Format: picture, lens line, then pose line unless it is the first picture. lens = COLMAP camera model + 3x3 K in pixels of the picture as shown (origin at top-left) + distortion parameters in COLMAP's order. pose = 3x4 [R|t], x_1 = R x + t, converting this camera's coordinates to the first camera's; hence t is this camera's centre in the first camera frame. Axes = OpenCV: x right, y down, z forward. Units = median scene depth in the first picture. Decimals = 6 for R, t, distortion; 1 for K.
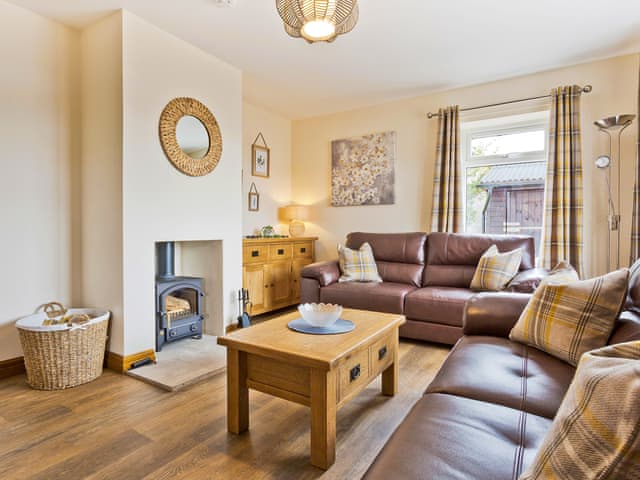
lens RADIAL K [[375.7, 0, 320.0], [0, 375.7, 240.0], [0, 0, 1]] dist [0.001577, 0.001906]
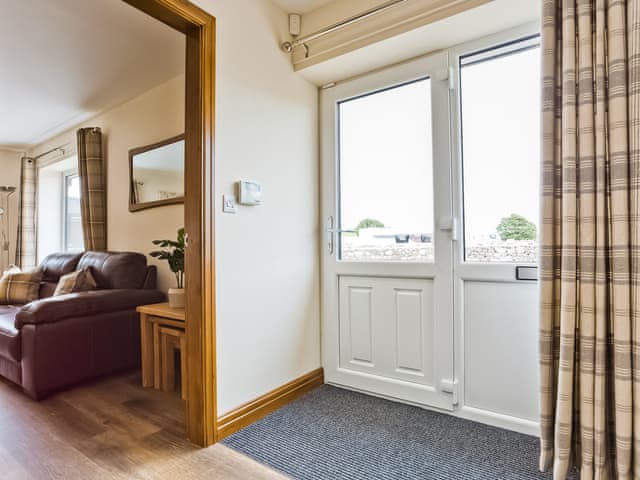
lens RADIAL K [[360.2, 0, 318.3], [0, 360.2, 246.8], [0, 0, 1]] dist [-0.004259, -0.001373]
pose [[0.062960, 0.007597, 0.997987, -0.568709], [0.031794, 0.999448, -0.009614, 0.012974], [-0.997509, 0.032335, 0.062684, -0.394898]]
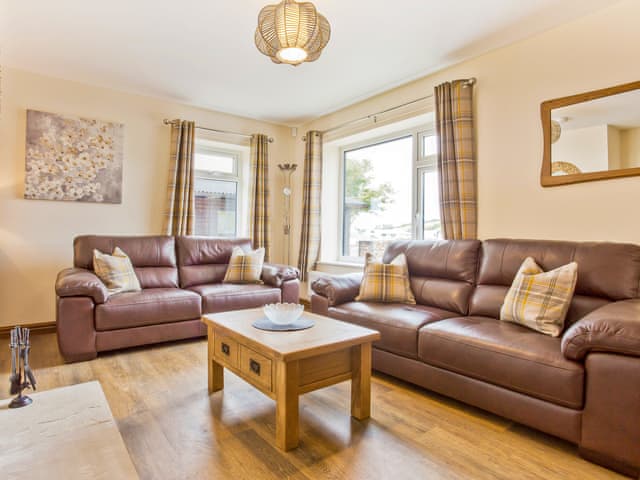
lens RADIAL K [[371.3, 0, 318.8], [0, 371.3, 232.8], [0, 0, 1]] dist [-0.006829, -0.001148]
pose [[0.338514, 0.004568, 0.940950, -0.480371], [0.014286, 0.999848, -0.009994, -0.010279], [-0.940853, 0.016826, 0.338397, 0.249318]]
